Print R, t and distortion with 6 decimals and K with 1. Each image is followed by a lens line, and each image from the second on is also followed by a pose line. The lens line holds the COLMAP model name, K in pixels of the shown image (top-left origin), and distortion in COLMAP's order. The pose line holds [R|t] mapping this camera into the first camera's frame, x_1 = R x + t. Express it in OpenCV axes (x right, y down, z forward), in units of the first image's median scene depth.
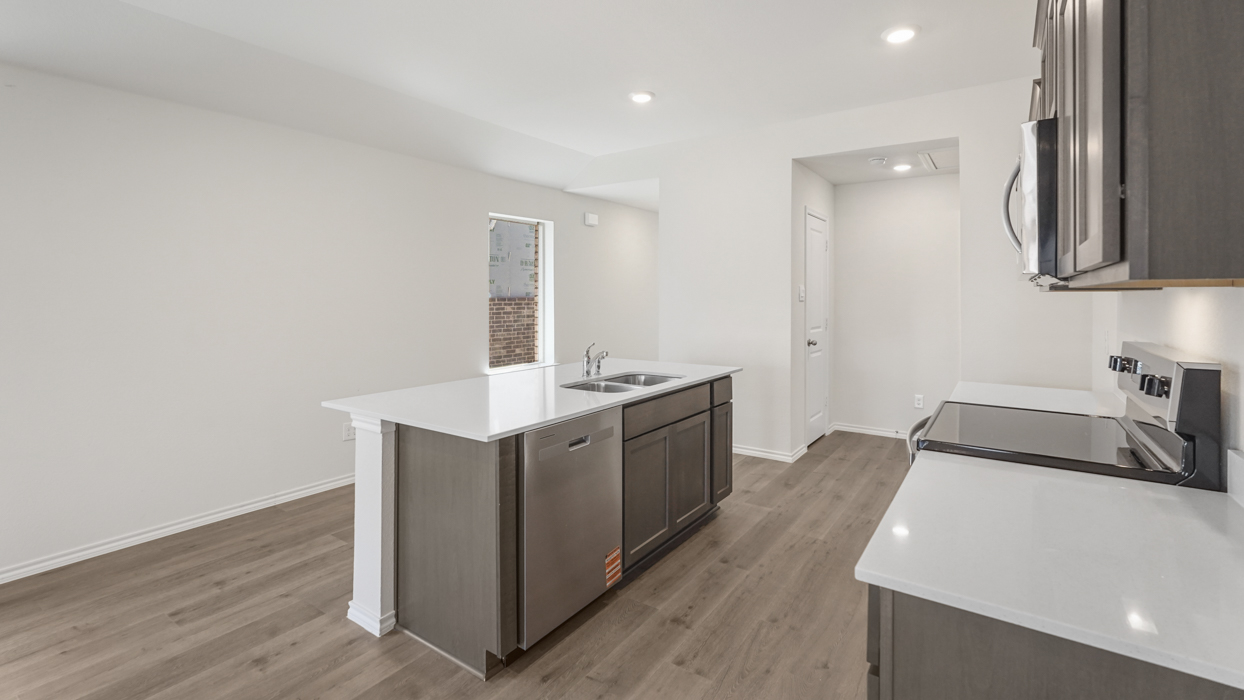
lens RADIAL K [[553.4, 0, 622.0], [0, 553.4, 350.0], [0, 0, 1]] dist [0.000546, 0.000452]
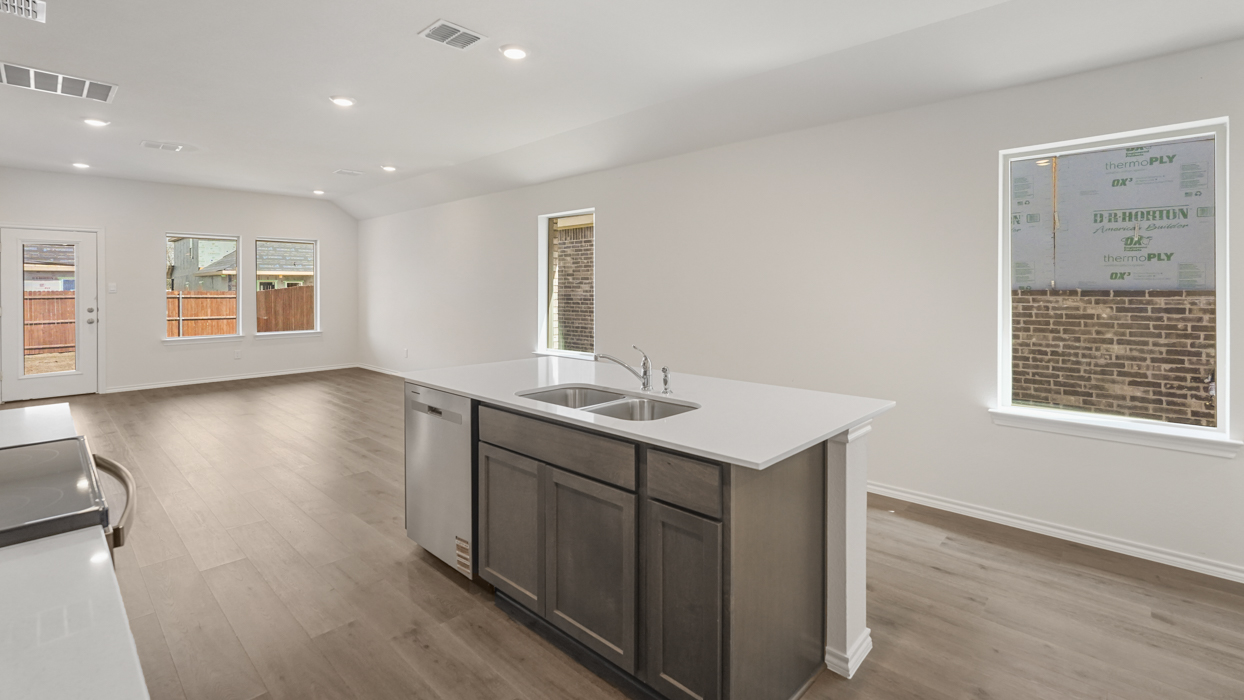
lens RADIAL K [[553.4, 0, 622.0], [0, 553.4, 350.0], [0, 0, 1]] dist [0.000546, 0.000452]
pose [[-0.161263, 0.097882, -0.982045, 0.787141], [-0.094244, 0.988995, 0.114051, -0.100148], [0.982401, 0.110944, -0.150264, 1.249341]]
